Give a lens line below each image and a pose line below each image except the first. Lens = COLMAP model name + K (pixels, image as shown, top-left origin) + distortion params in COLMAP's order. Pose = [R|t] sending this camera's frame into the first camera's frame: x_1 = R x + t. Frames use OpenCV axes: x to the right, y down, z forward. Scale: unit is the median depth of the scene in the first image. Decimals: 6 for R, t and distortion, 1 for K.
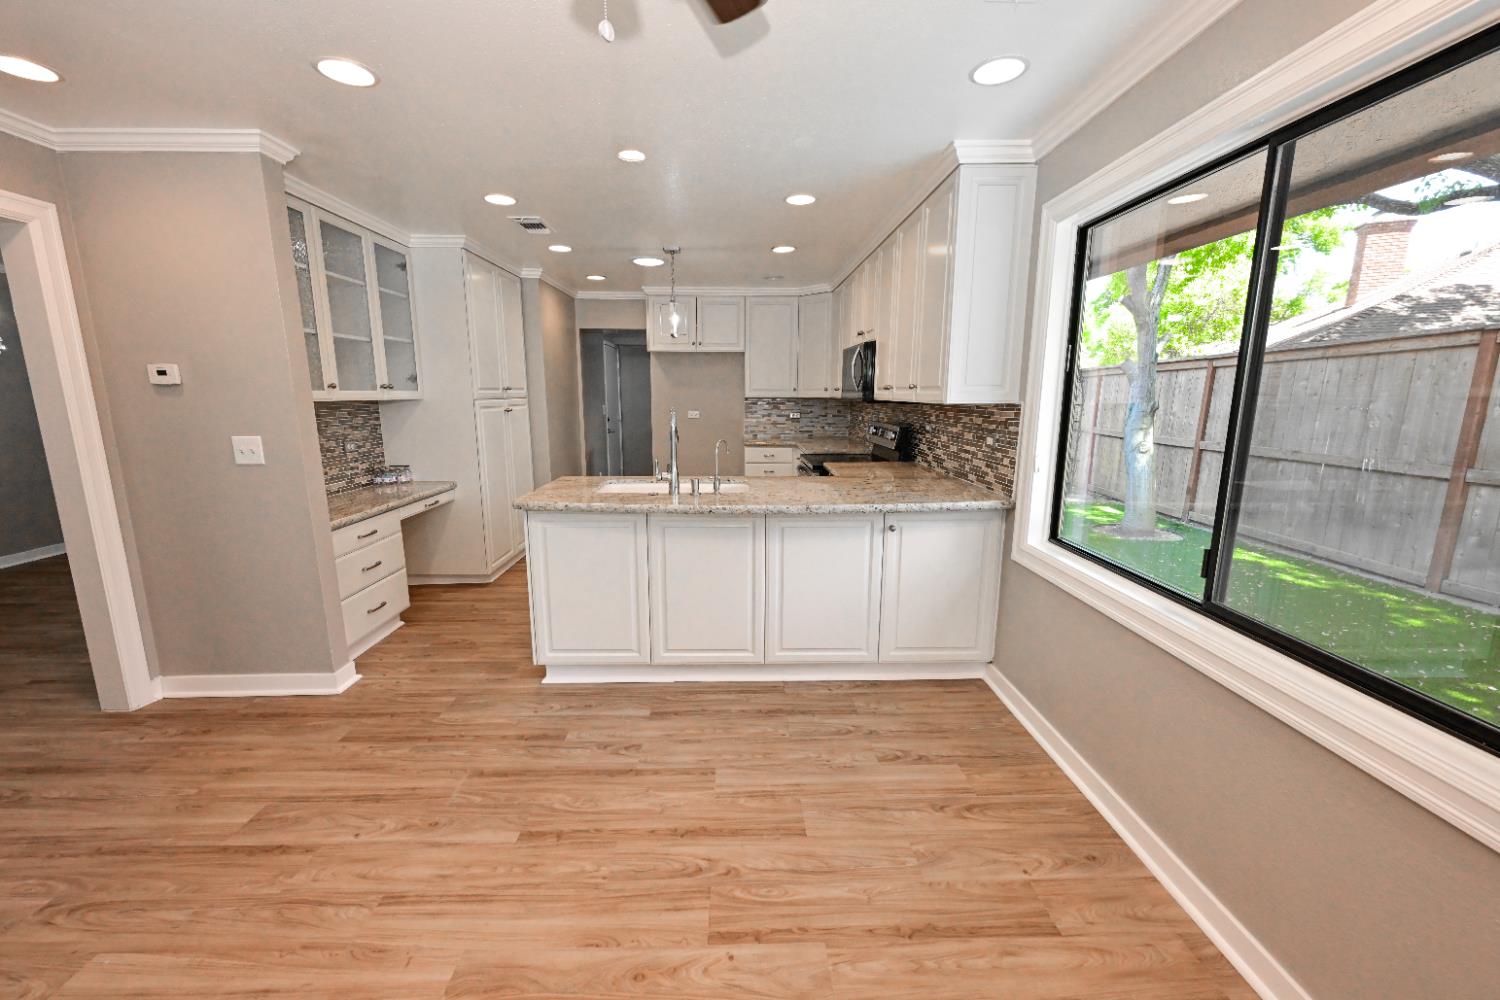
lens RADIAL K [[611.6, 0, 751.7], [0, 611.6, 505.2], [0, 0, 1]] dist [0.000005, -0.000238]
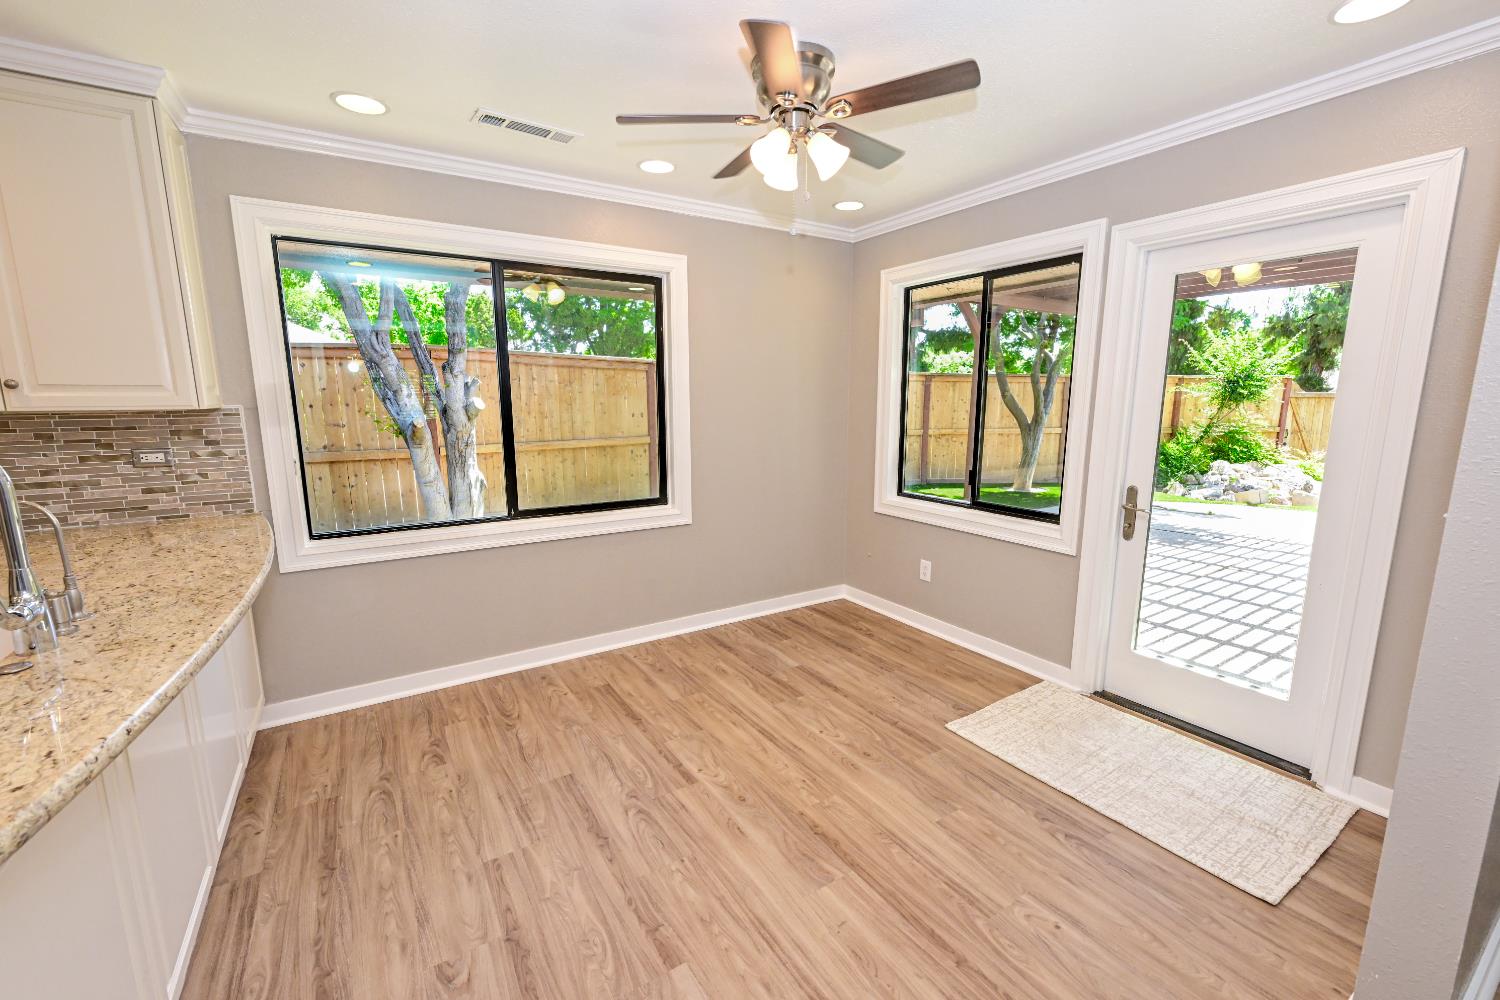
lens RADIAL K [[611.6, 0, 751.7], [0, 611.6, 505.2], [0, 0, 1]] dist [0.000005, -0.000238]
pose [[-0.531707, -0.145135, 0.834400, -0.502706], [0.155595, 0.951699, 0.264688, -0.102292], [-0.832513, 0.270565, -0.483442, 0.576954]]
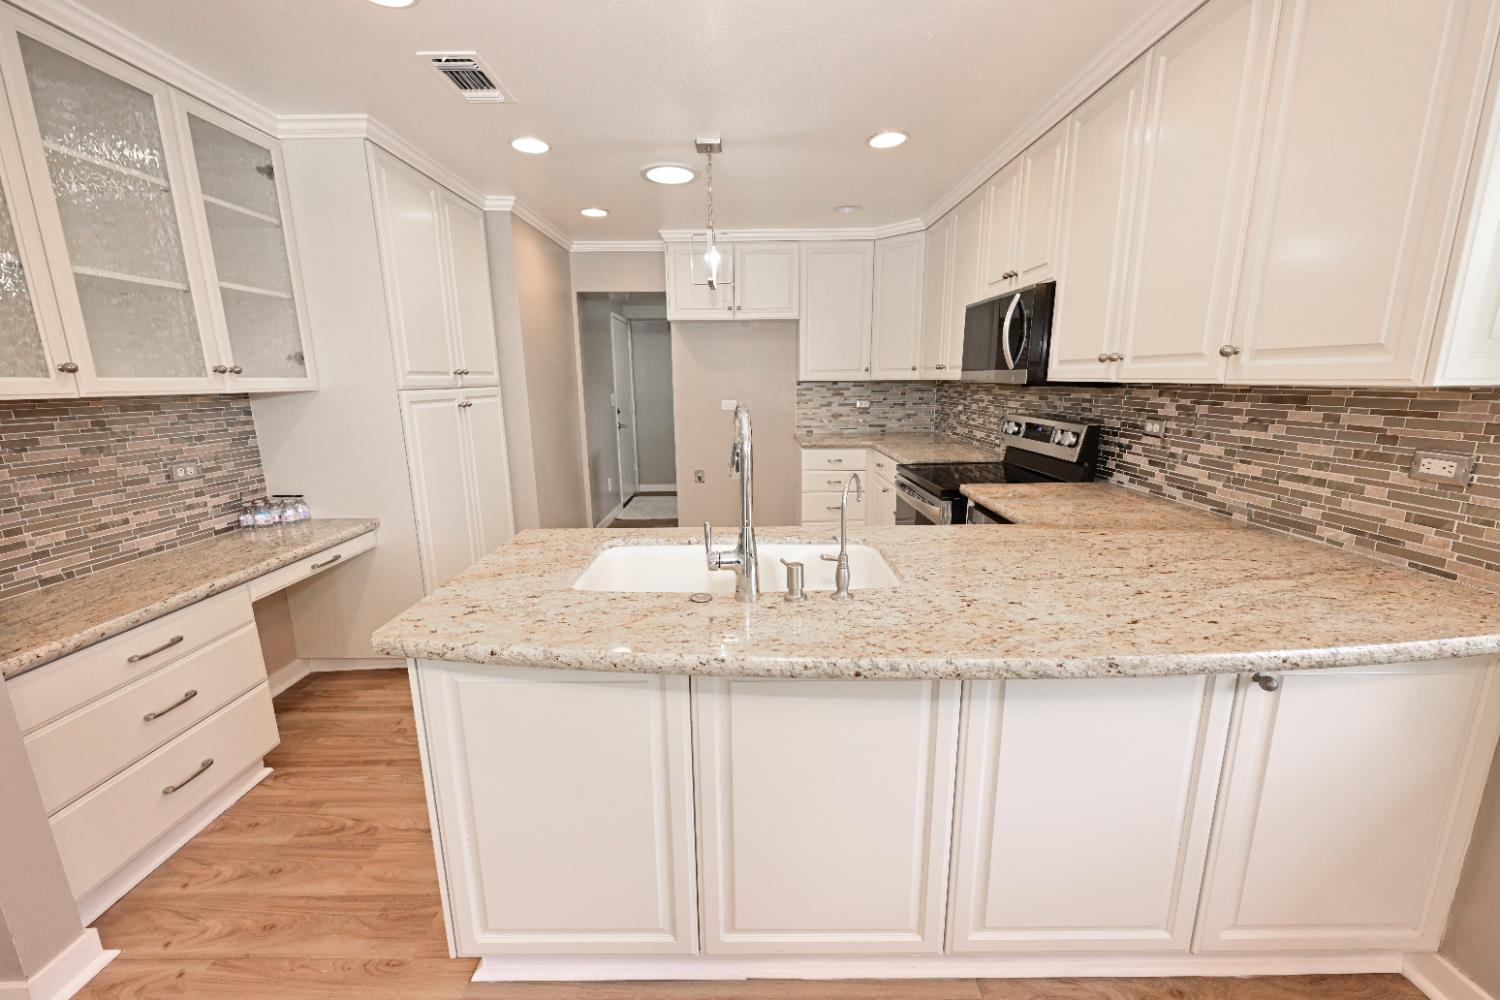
lens RADIAL K [[583.9, 0, 750.0], [0, 583.9, 500.0], [0, 0, 1]] dist [-0.000487, -0.000020]
pose [[0.999740, -0.010078, -0.020461, -0.085290], [0.010568, 0.999657, 0.023951, -0.073450], [0.020212, -0.024161, 0.999504, 0.423867]]
